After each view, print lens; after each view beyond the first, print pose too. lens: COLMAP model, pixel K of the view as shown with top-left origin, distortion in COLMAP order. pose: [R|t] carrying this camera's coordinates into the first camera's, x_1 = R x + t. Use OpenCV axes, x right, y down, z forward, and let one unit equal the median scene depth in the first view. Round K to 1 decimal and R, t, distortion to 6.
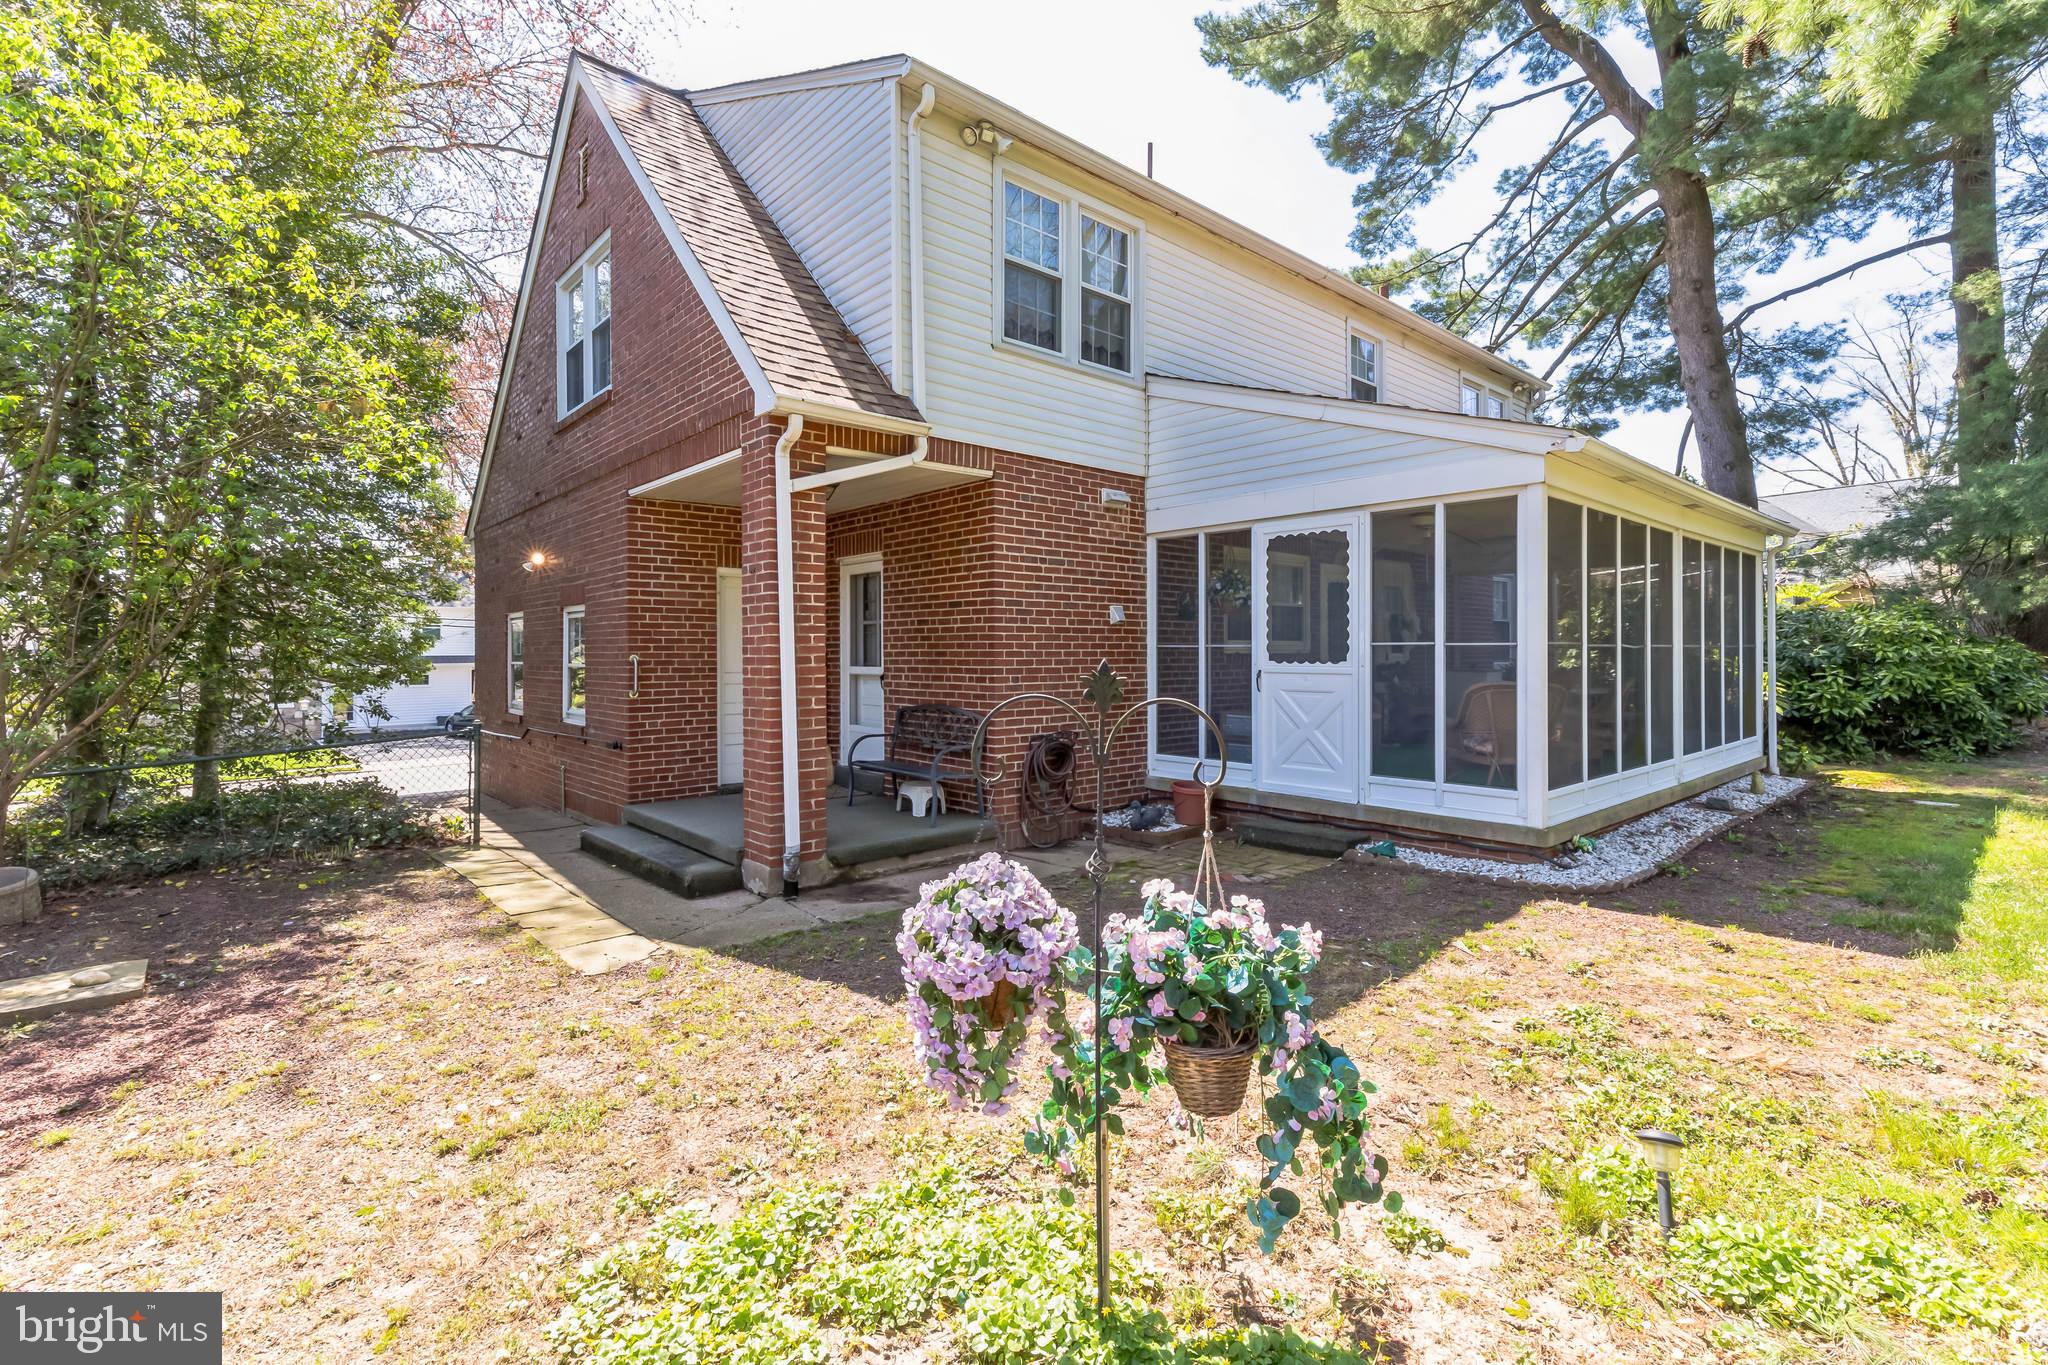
lens RADIAL K [[922.5, 0, 1029.2], [0, 922.5, 664.3], [0, 0, 1]] dist [0.002716, -0.000260]
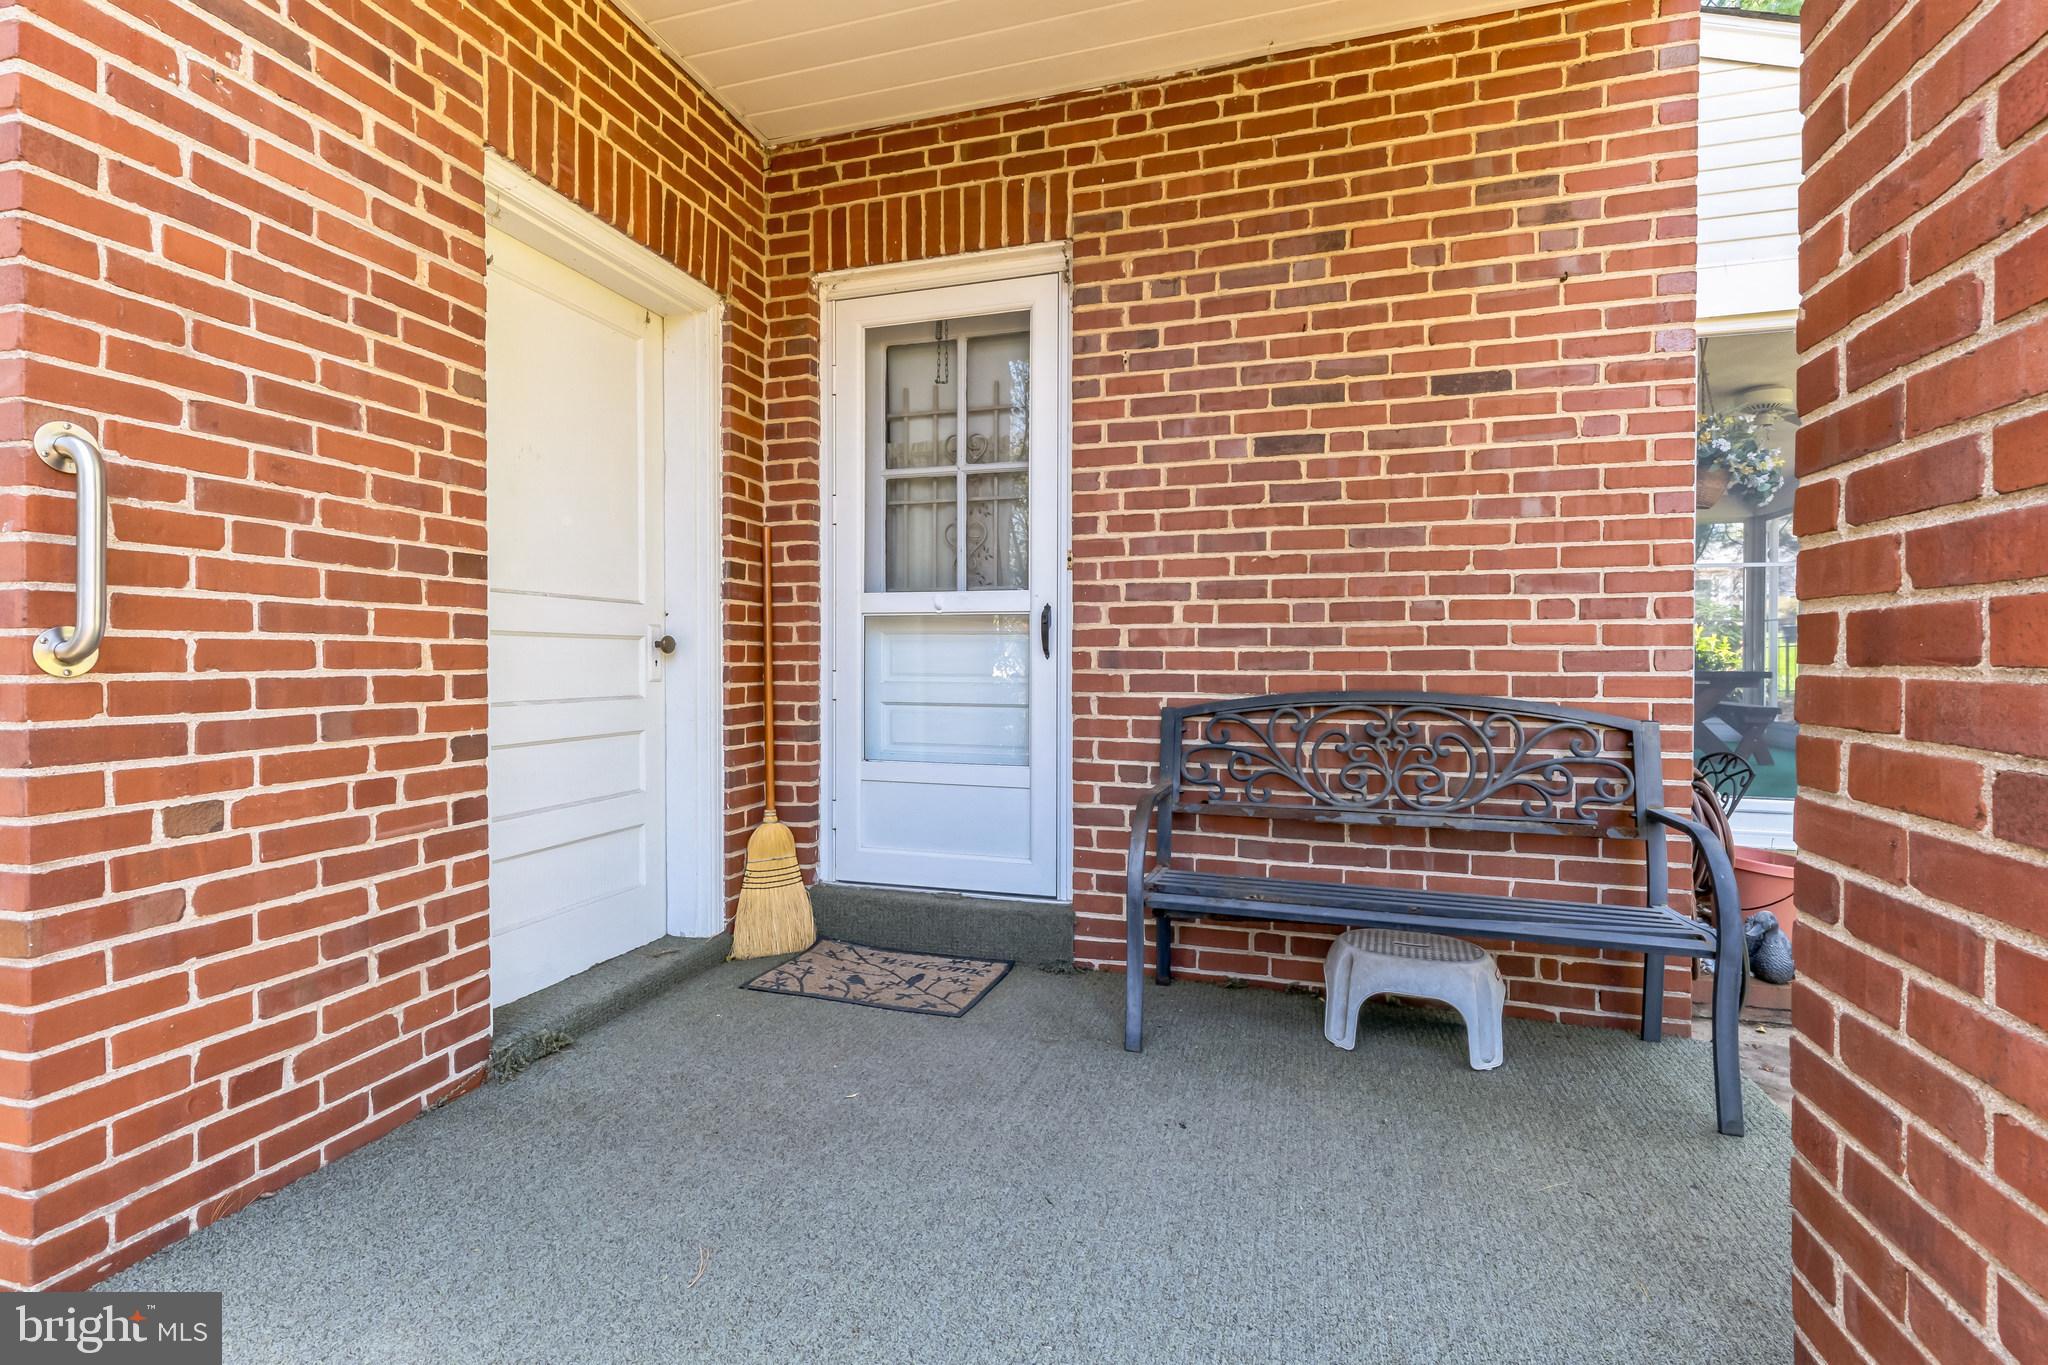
lens RADIAL K [[922.5, 0, 1019.4], [0, 922.5, 673.2], [0, 0, 1]] dist [0.002716, -0.000260]
pose [[0.847575, -0.001847, 0.530673, -0.327664], [-0.000957, 0.999987, 0.005009, 0.030687], [-0.530675, -0.004754, 0.847562, 0.673981]]
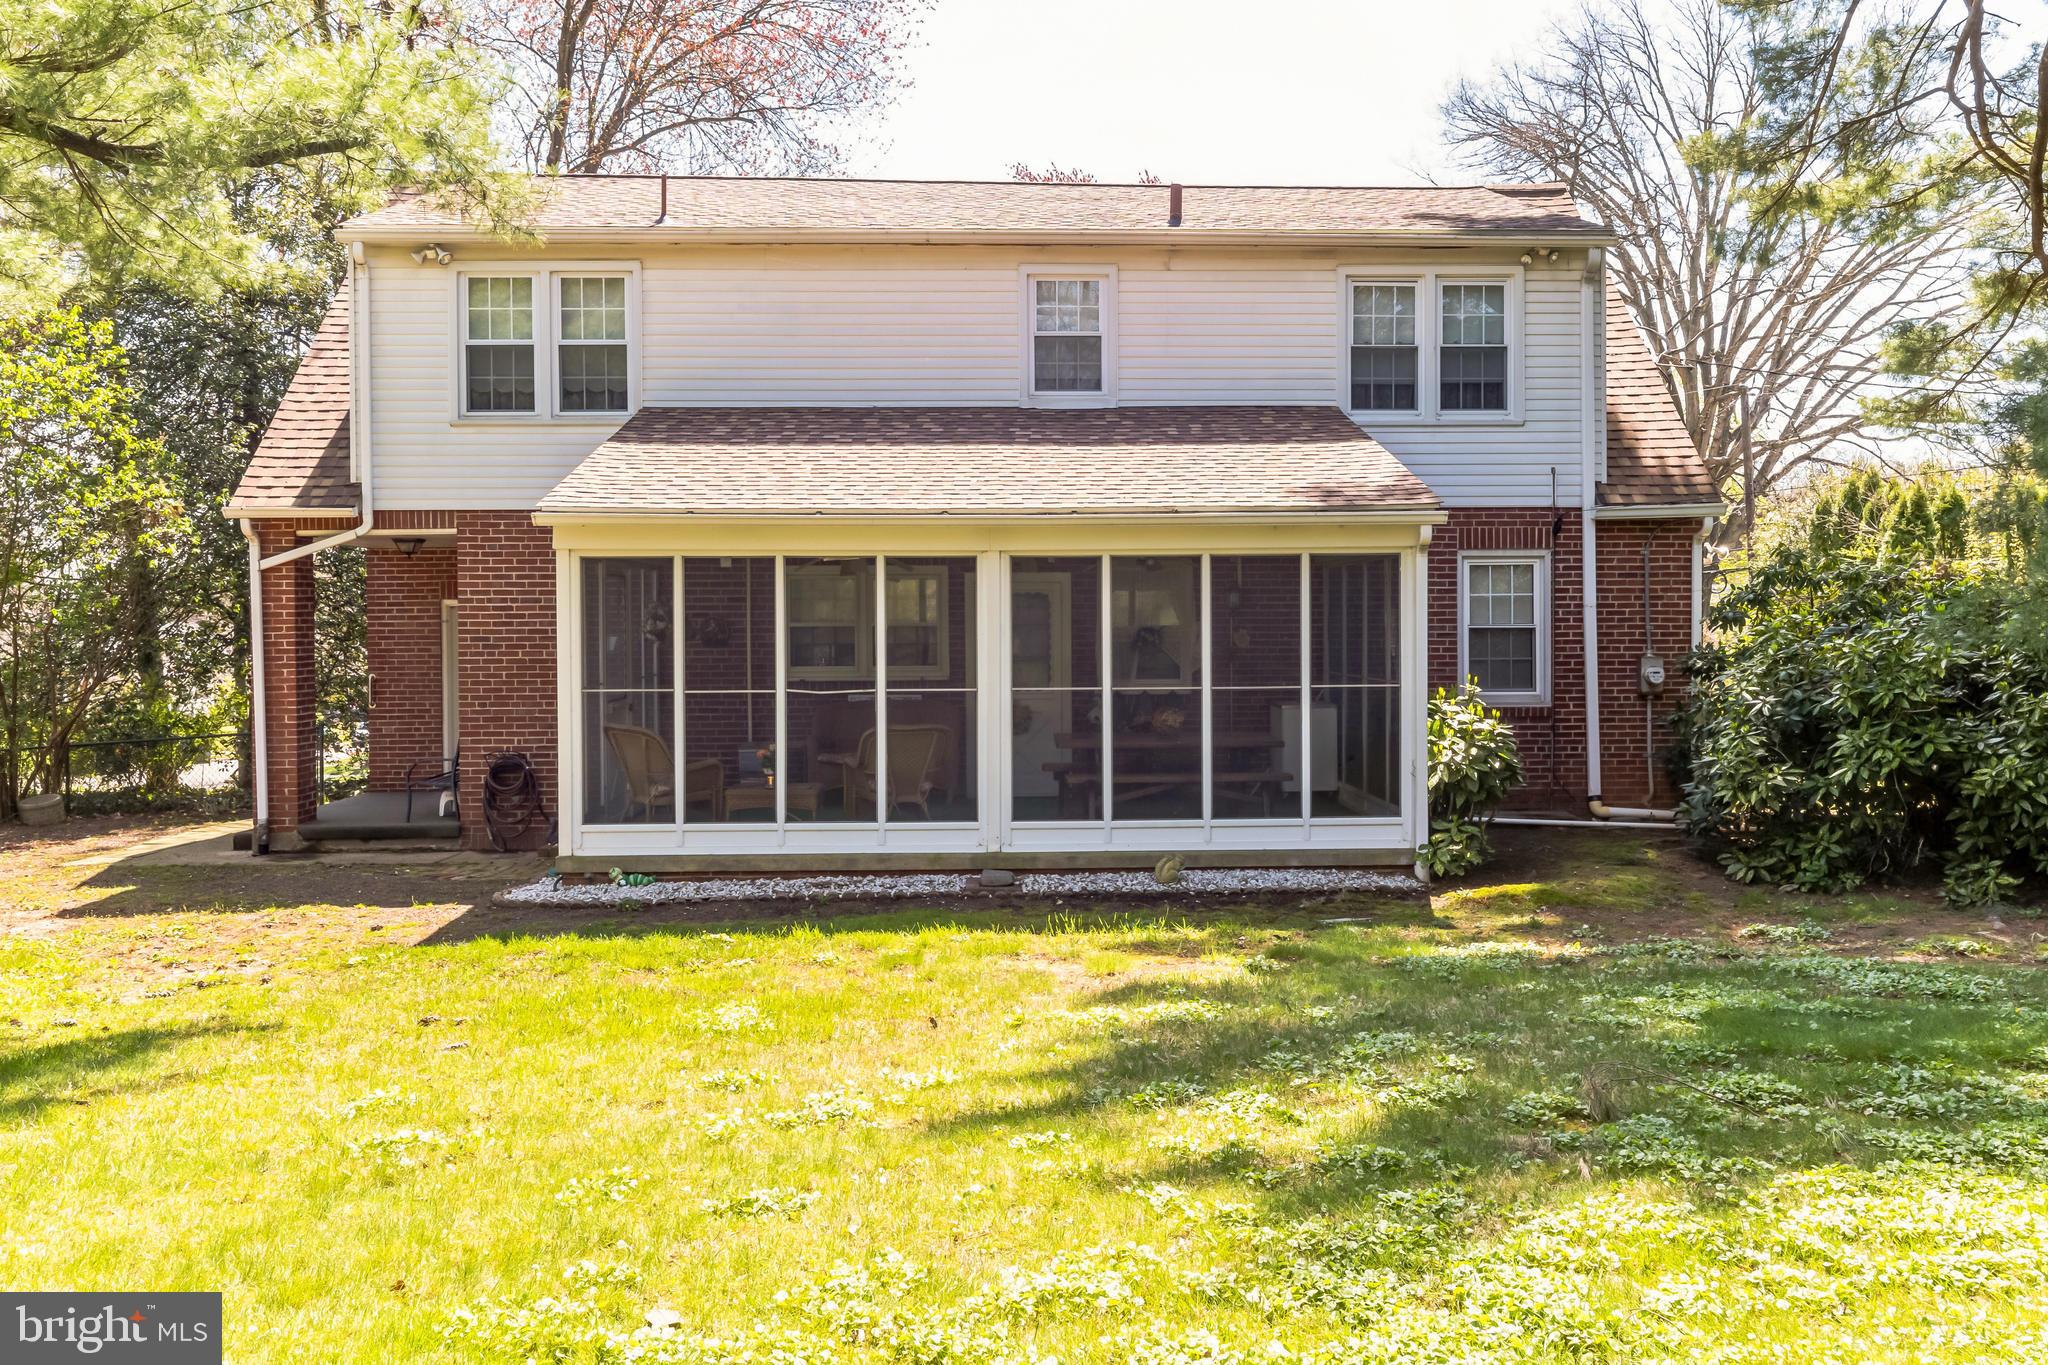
lens RADIAL K [[1590.3, 0, 1022.9], [0, 1590.3, 676.0], [0, 0, 1]] dist [0.005405, -0.002949]
pose [[0.763872, 0.020956, -0.645027, 2.126804], [-0.005662, 0.999652, 0.025772, -0.088748], [0.645343, -0.016034, 0.763725, -0.108847]]
